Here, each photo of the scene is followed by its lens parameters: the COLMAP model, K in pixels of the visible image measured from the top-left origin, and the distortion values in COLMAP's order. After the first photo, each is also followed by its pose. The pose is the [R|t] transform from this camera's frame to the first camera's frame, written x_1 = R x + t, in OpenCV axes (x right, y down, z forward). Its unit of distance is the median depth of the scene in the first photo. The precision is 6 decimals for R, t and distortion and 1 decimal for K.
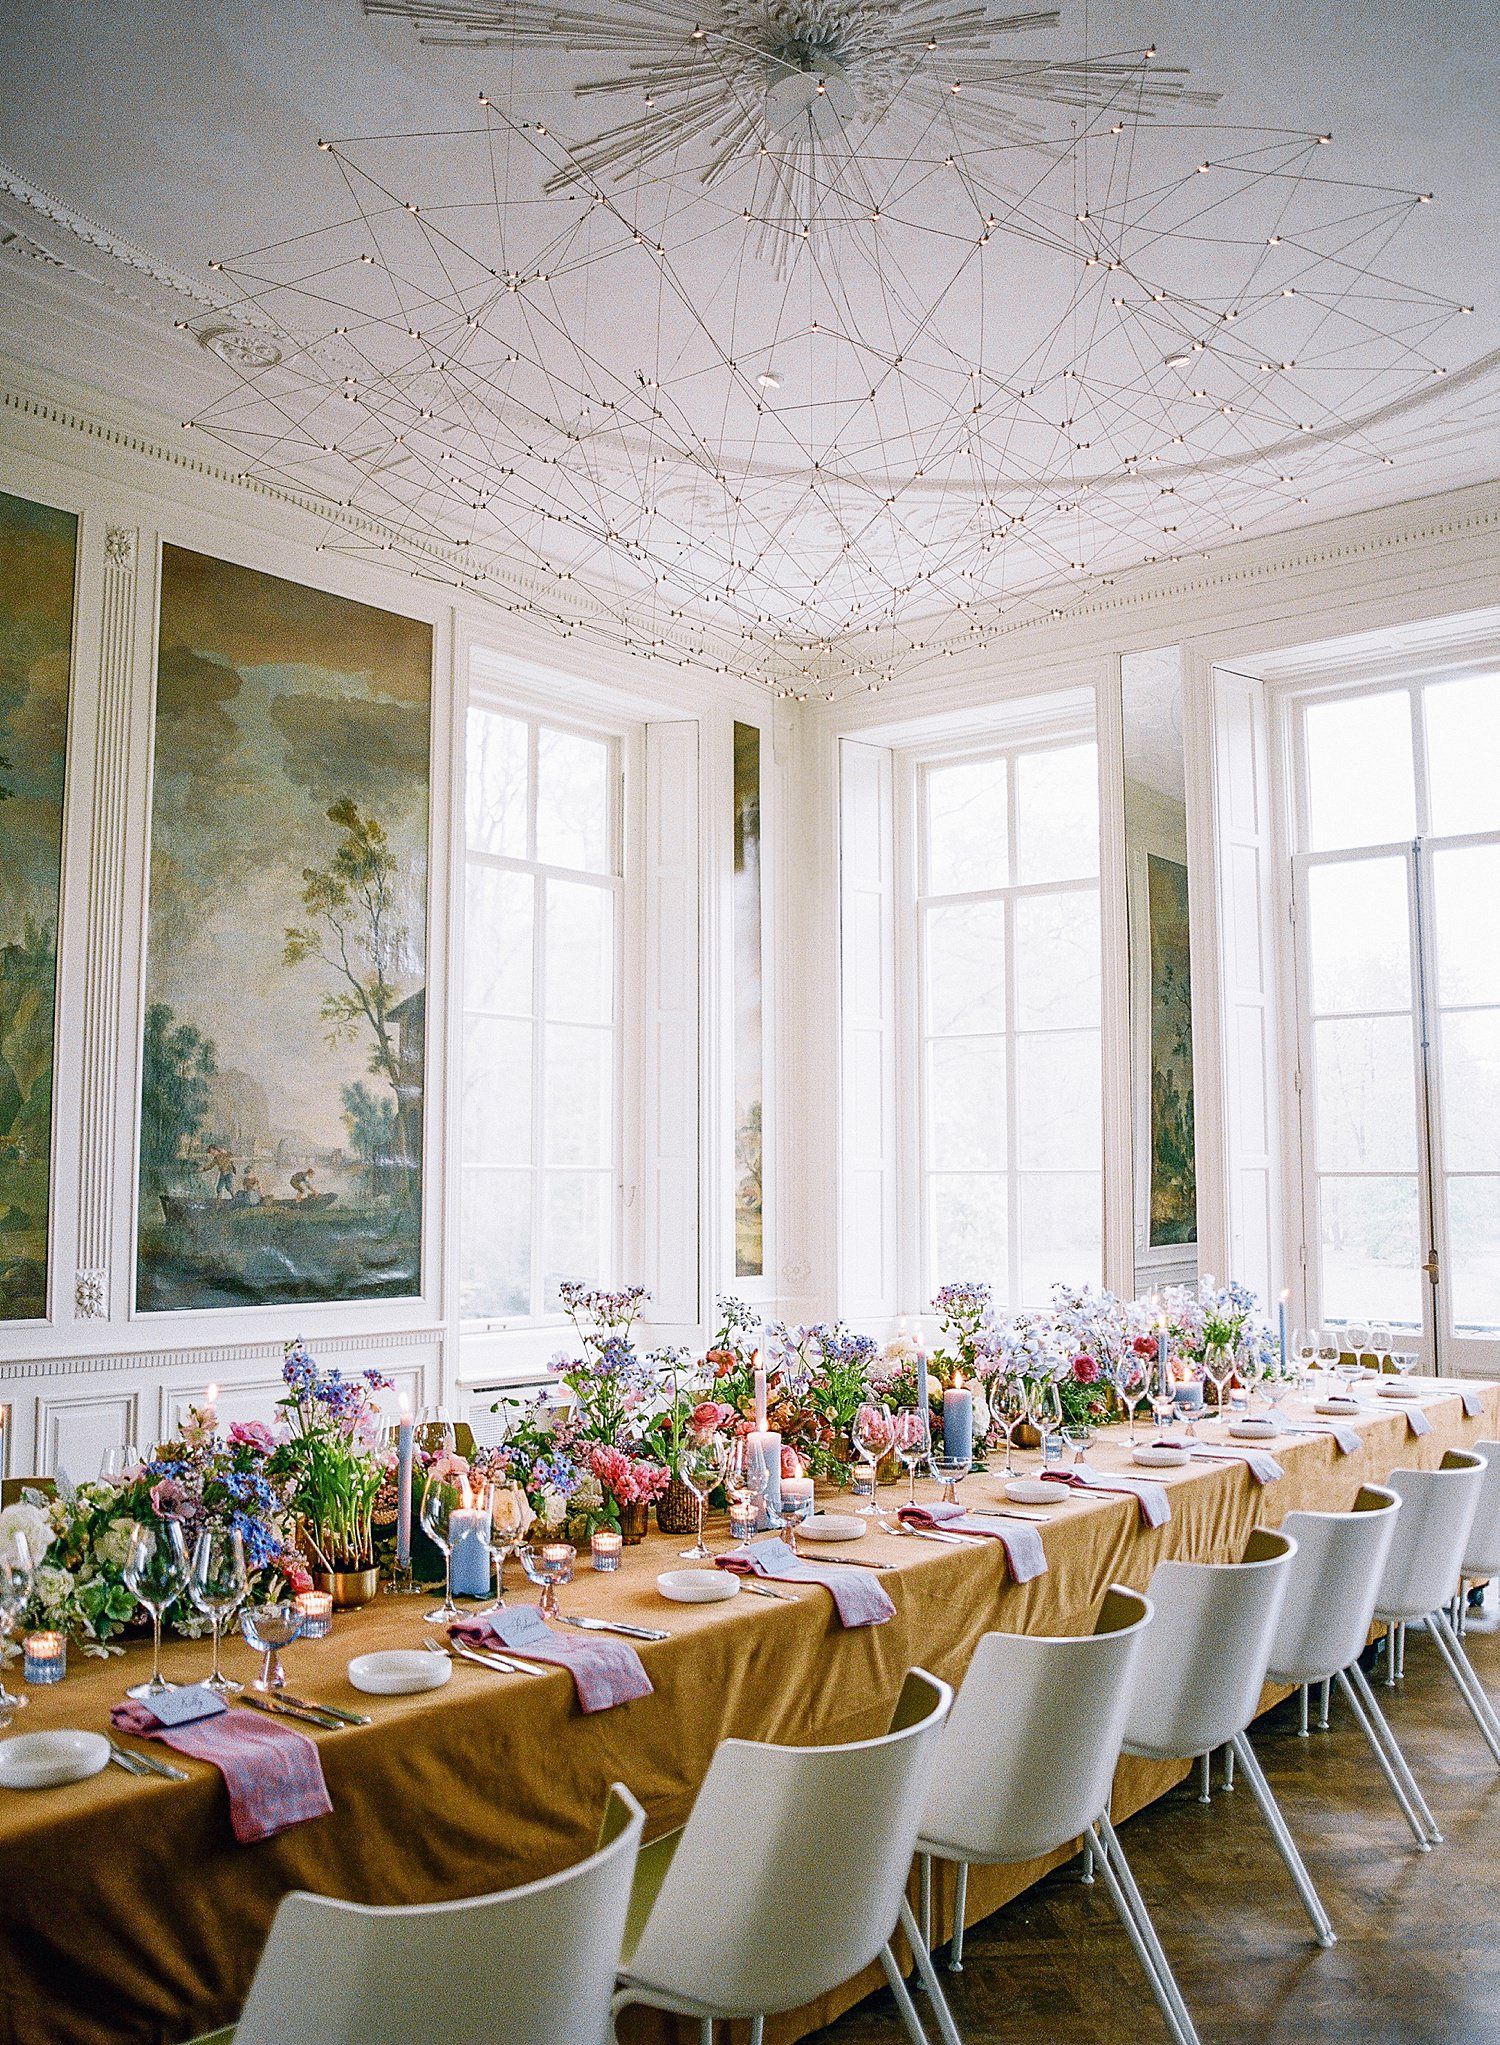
lens RADIAL K [[1900.6, 0, 749.4], [0, 1900.6, 1029.2], [0, 0, 1]] dist [-0.024254, 0.000000]
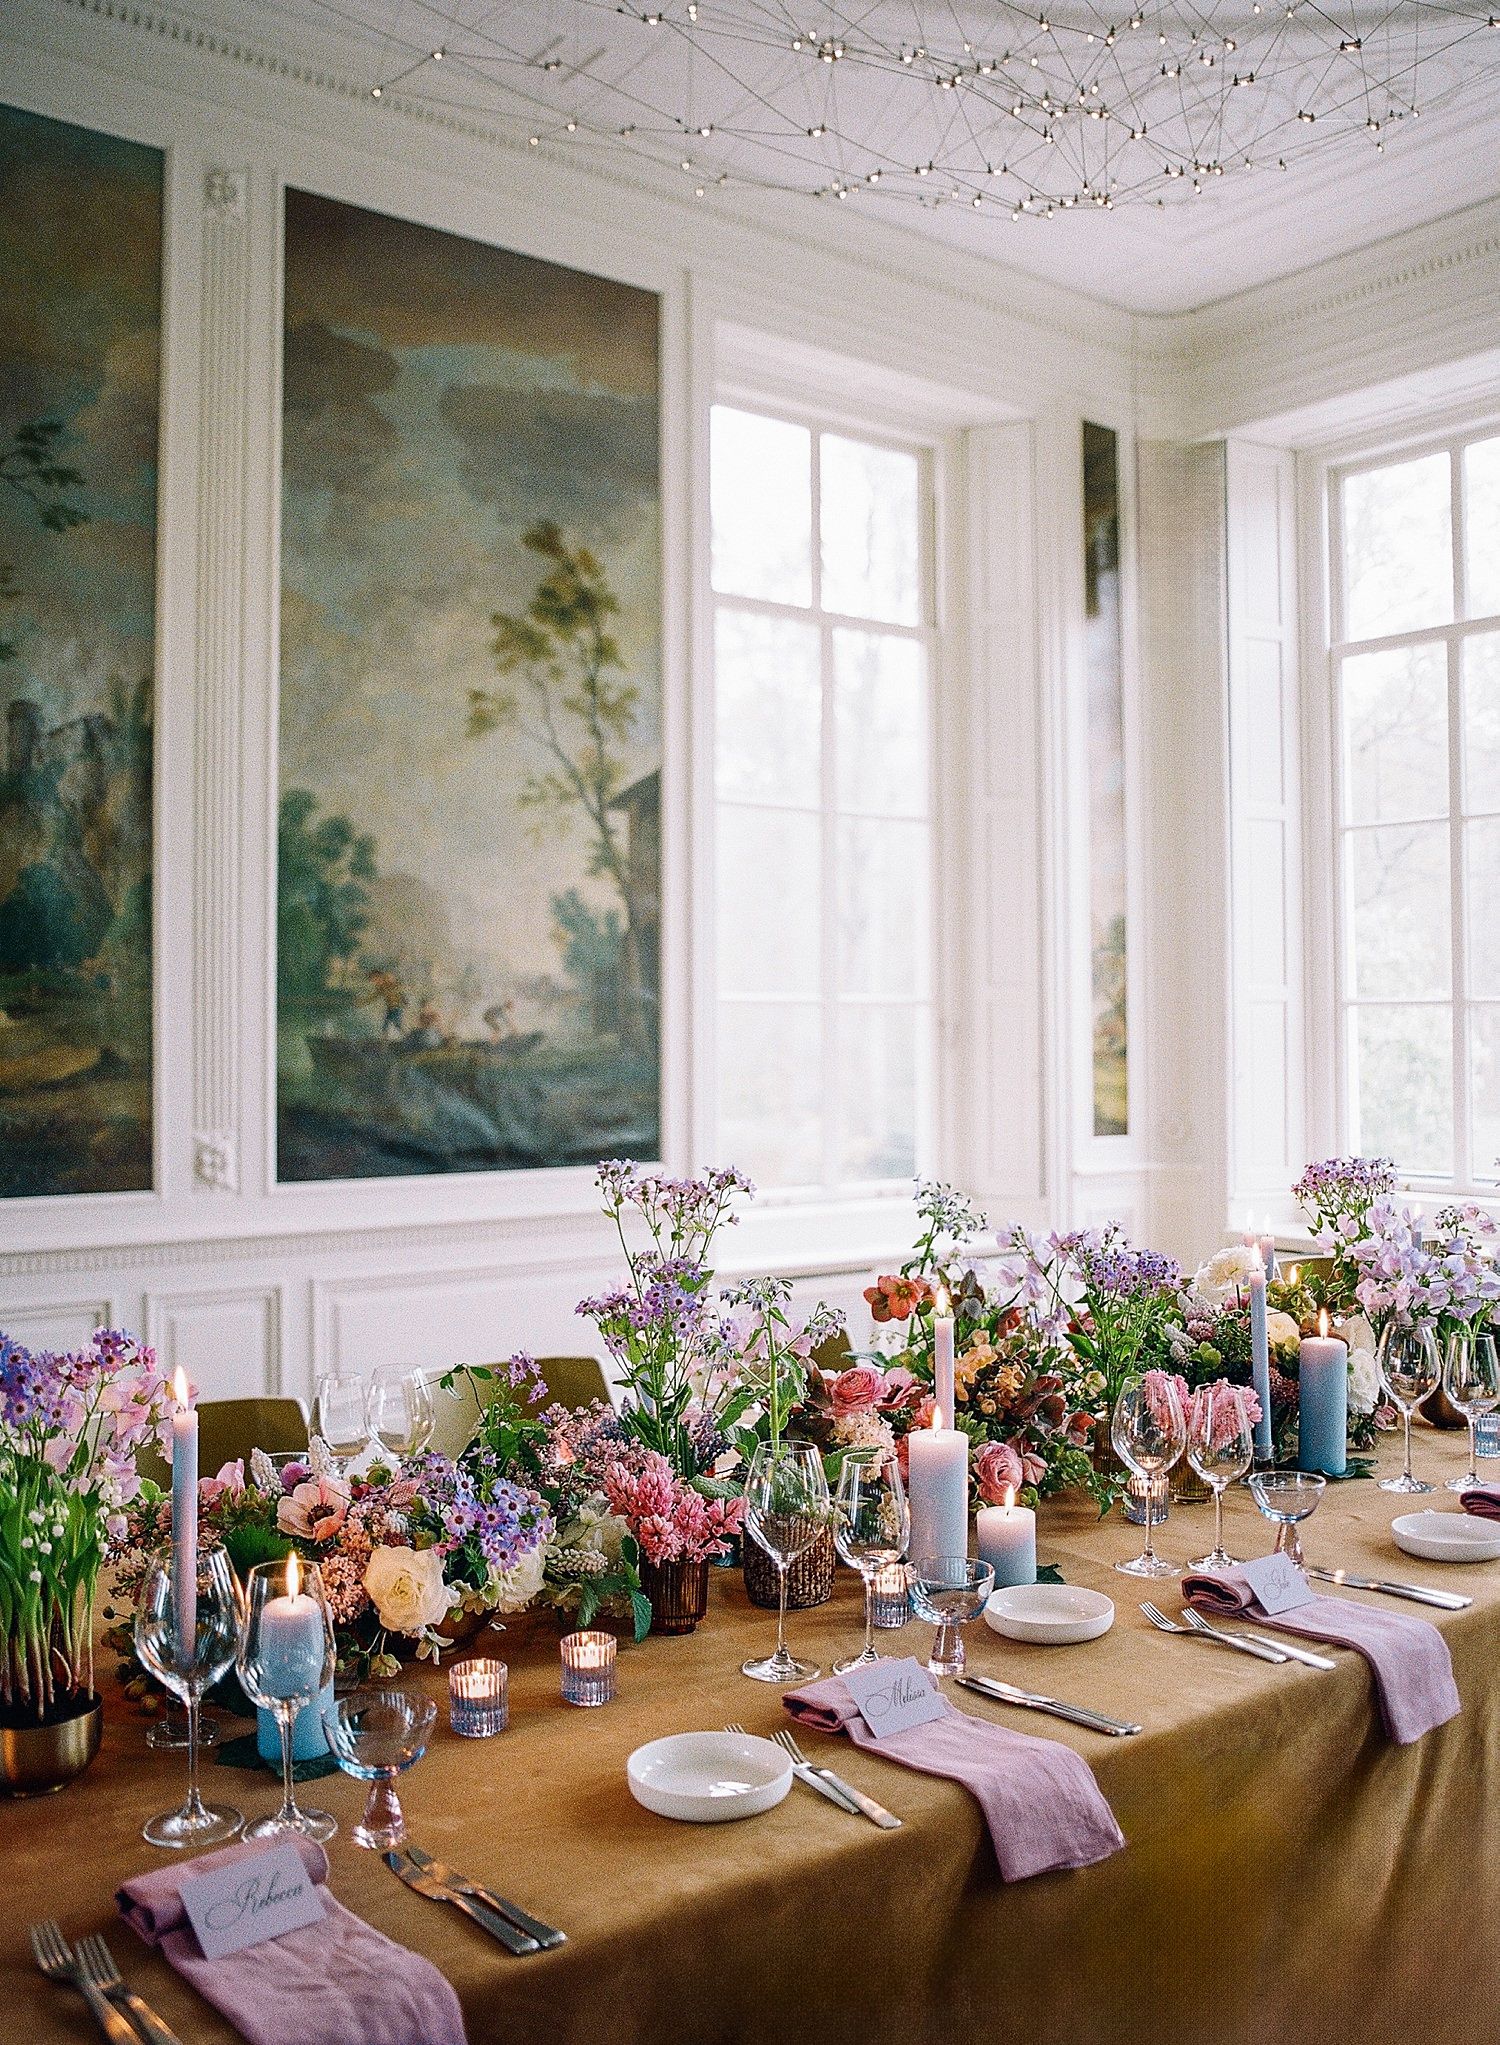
lens RADIAL K [[1980.8, 0, 798.9], [0, 1980.8, 1009.5], [0, 0, 1]] dist [-0.060046, 0.000000]
pose [[0.980258, -0.009320, -0.197501, 0.045077], [0.022868, 0.997529, 0.066425, 0.026357], [0.196394, -0.069630, 0.978050, 0.233252]]
